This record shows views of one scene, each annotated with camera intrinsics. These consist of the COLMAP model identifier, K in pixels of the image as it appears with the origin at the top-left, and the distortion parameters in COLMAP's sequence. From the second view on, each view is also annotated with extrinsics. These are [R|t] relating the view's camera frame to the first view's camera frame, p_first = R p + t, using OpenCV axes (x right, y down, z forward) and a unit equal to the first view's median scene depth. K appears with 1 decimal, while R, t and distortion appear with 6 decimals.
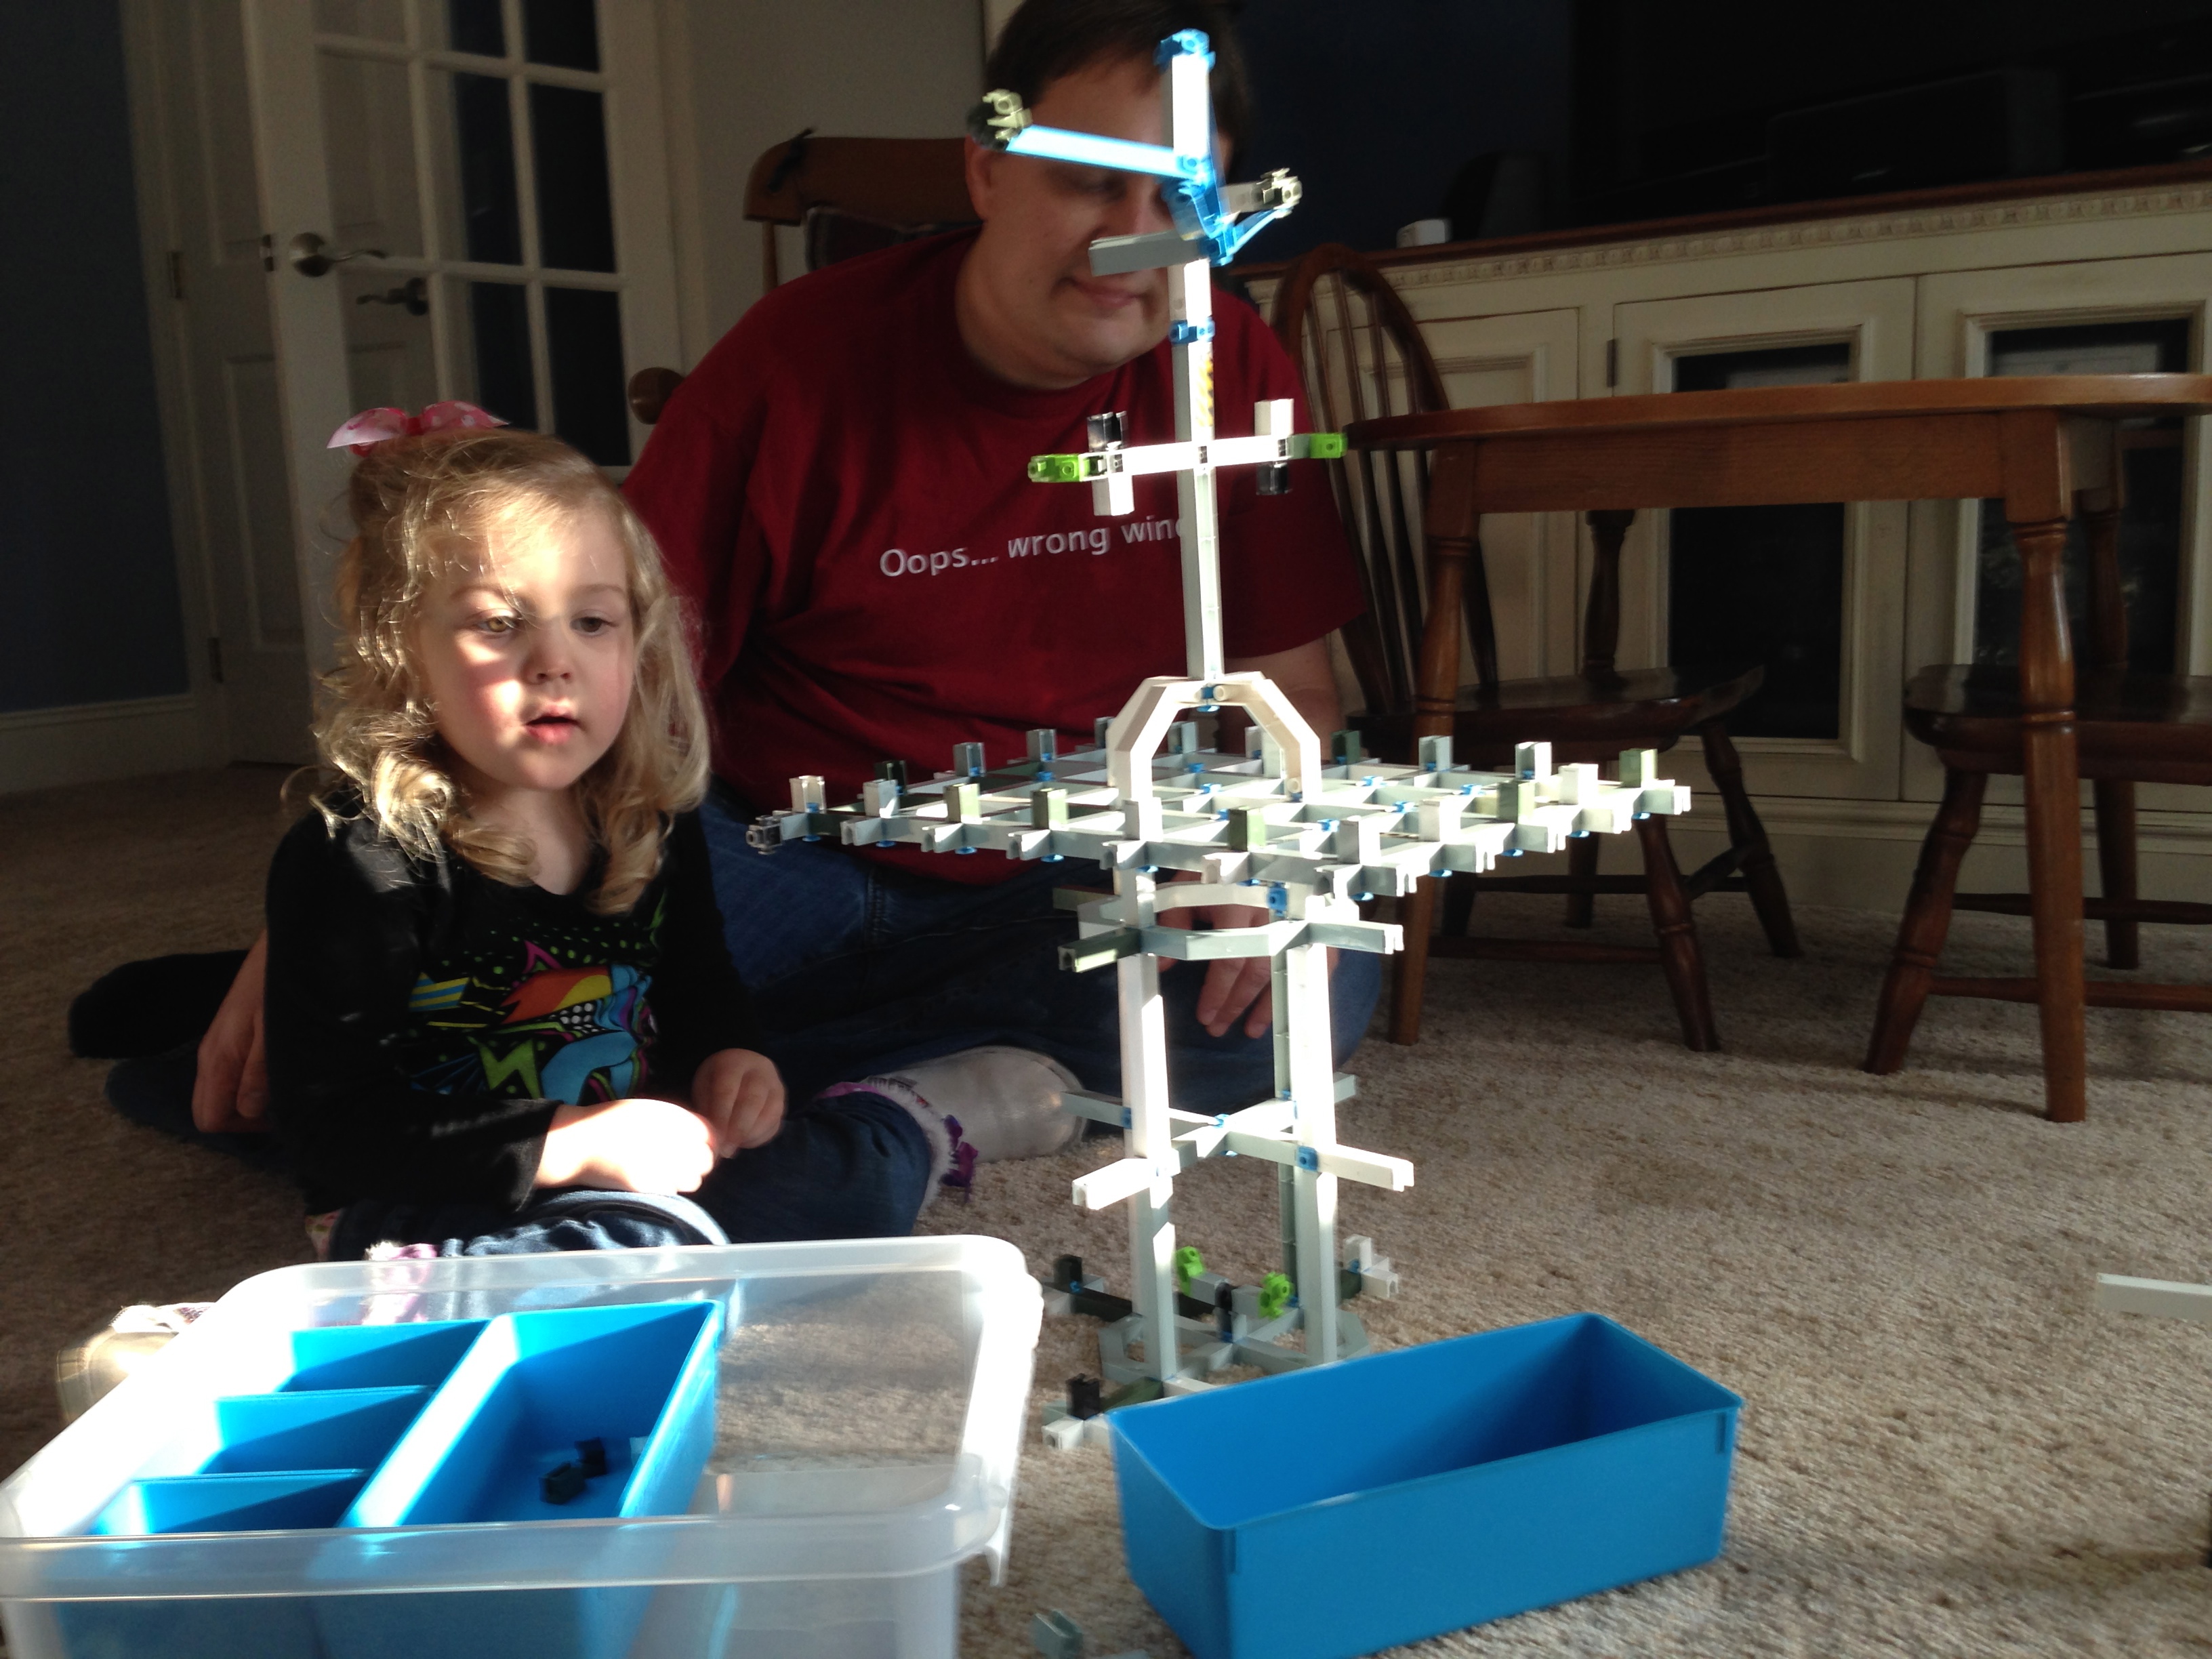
lens RADIAL K [[2276.8, 0, 1053.3], [0, 2276.8, 877.0], [0, 0, 1]] dist [0.064989, 0.000000]
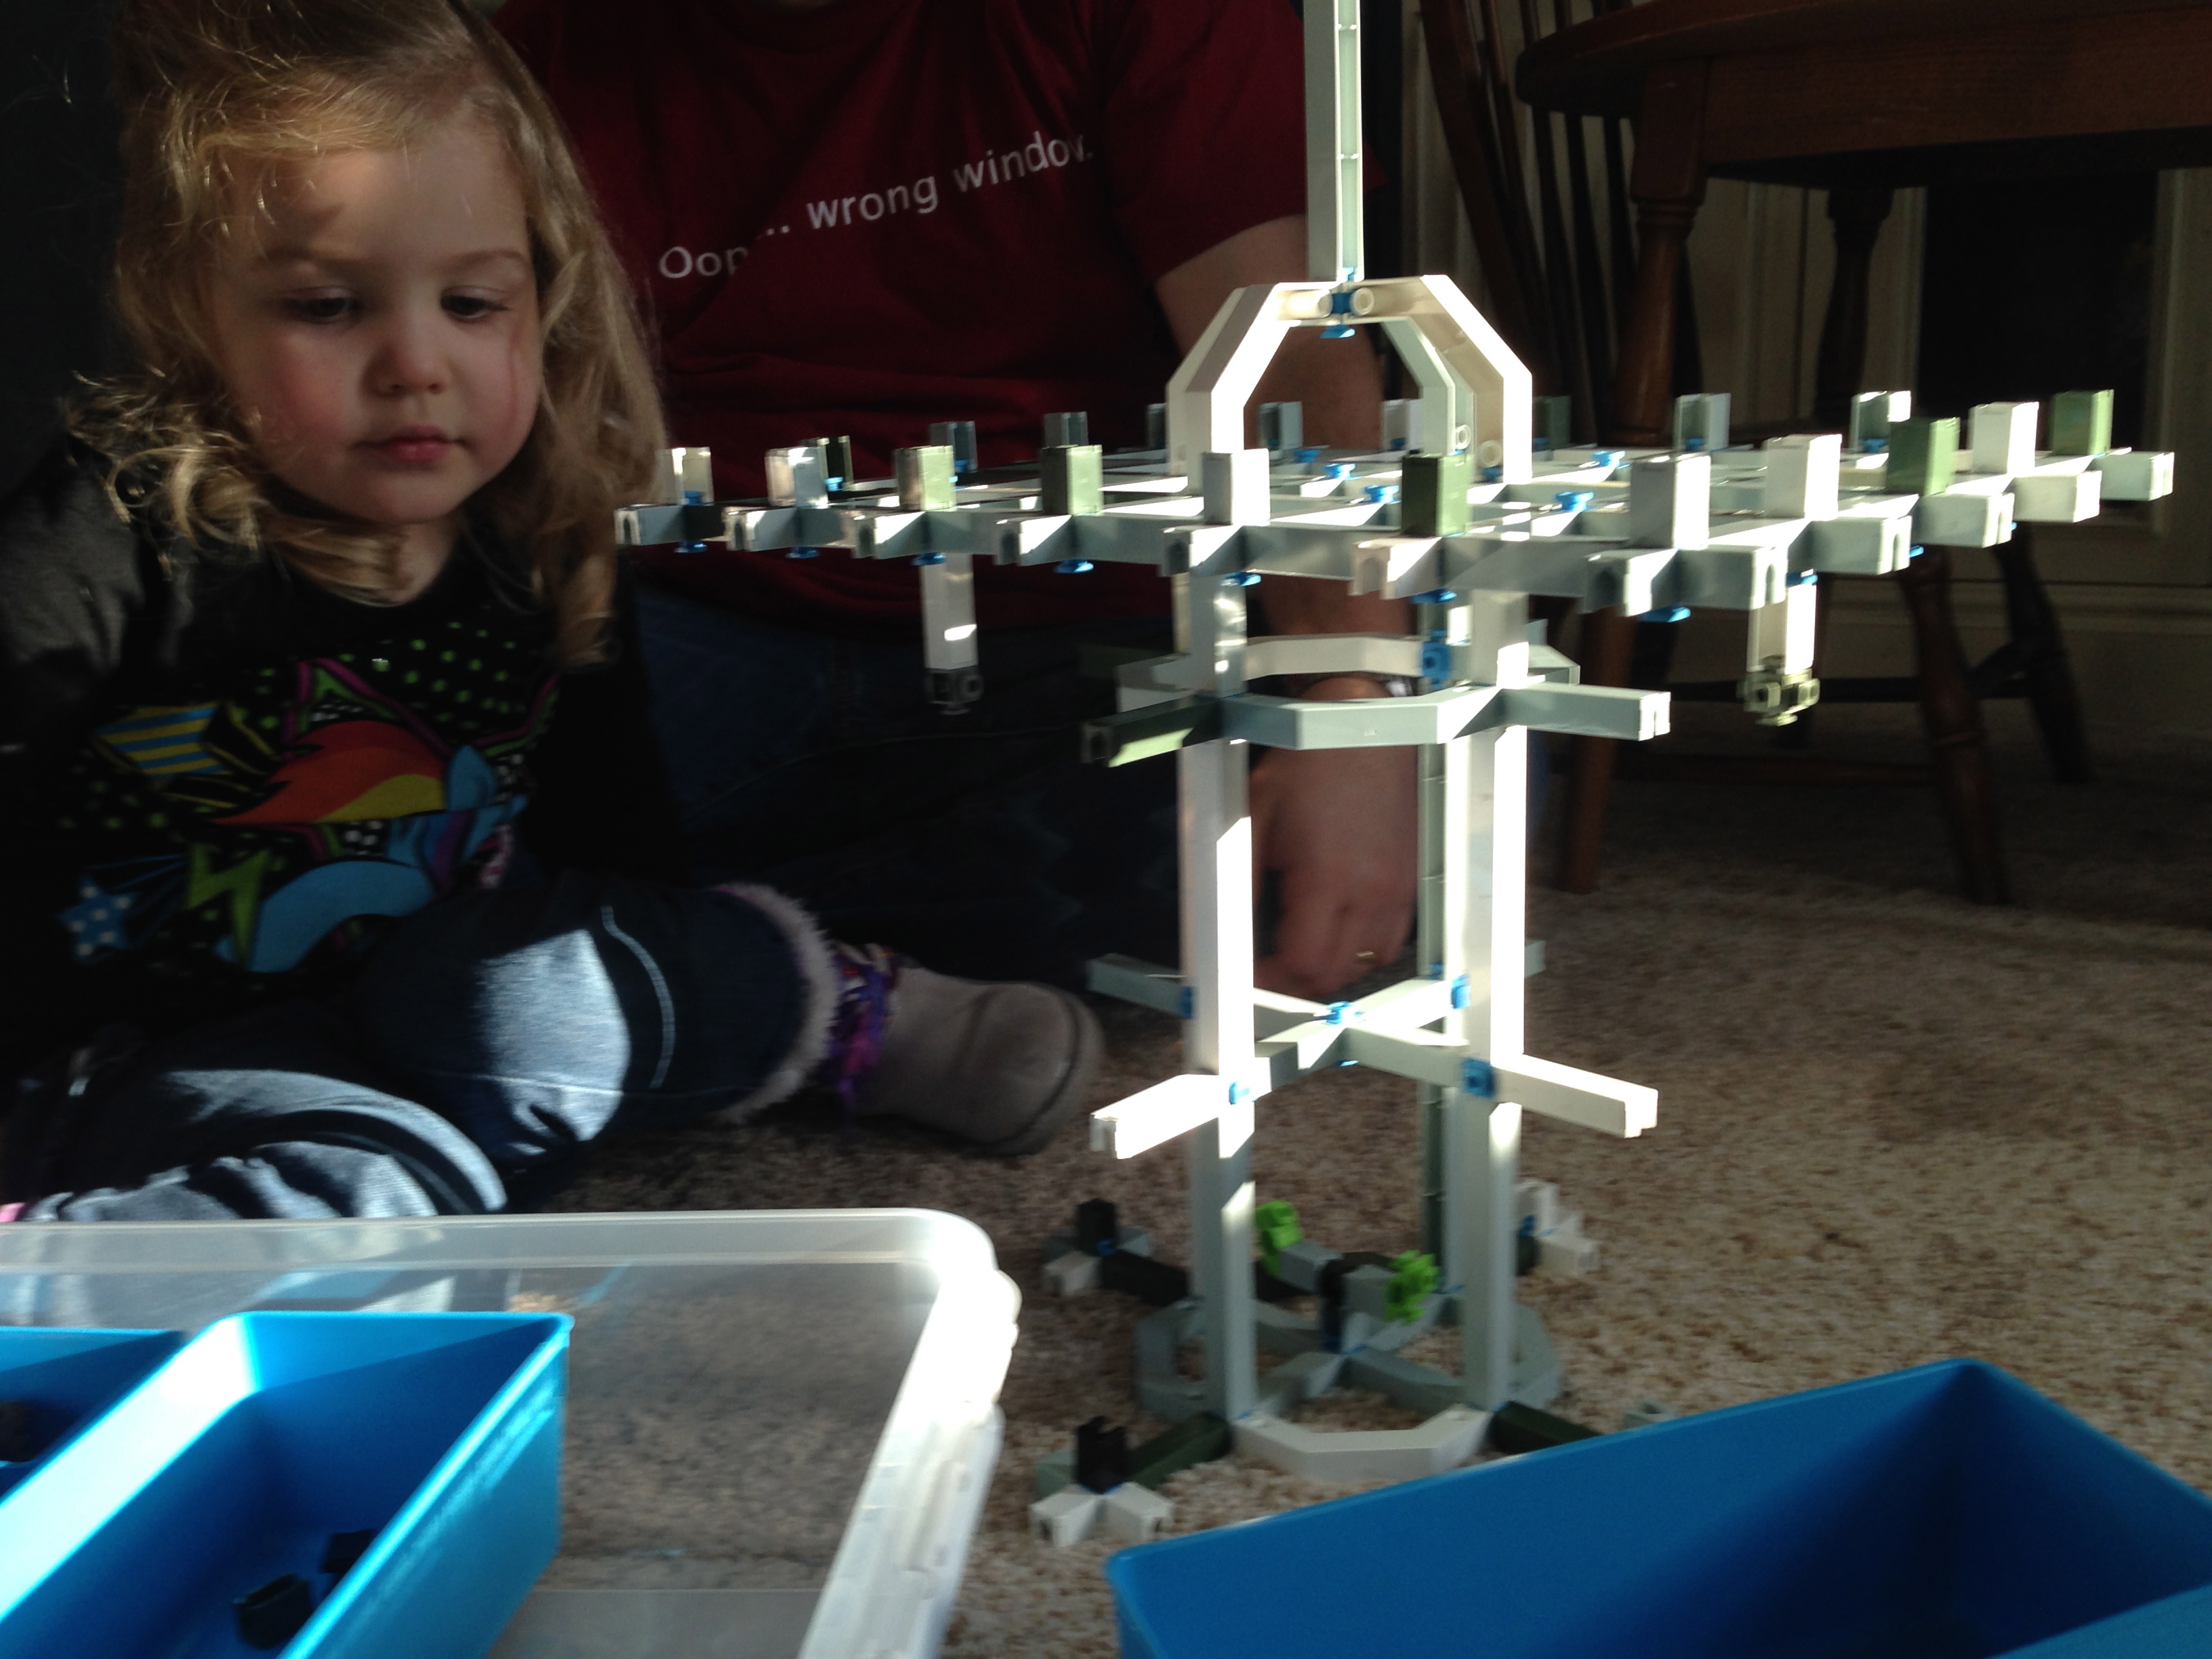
lens RADIAL K [[2276.8, 0, 1112.4], [0, 2276.8, 901.1], [0, 0, 1]] dist [0.064989, 0.000000]
pose [[0.999745, 0.015059, -0.016809, 0.019666], [-0.013652, 0.996631, 0.080870, 0.024082], [0.017970, -0.080620, 0.996583, 0.327728]]
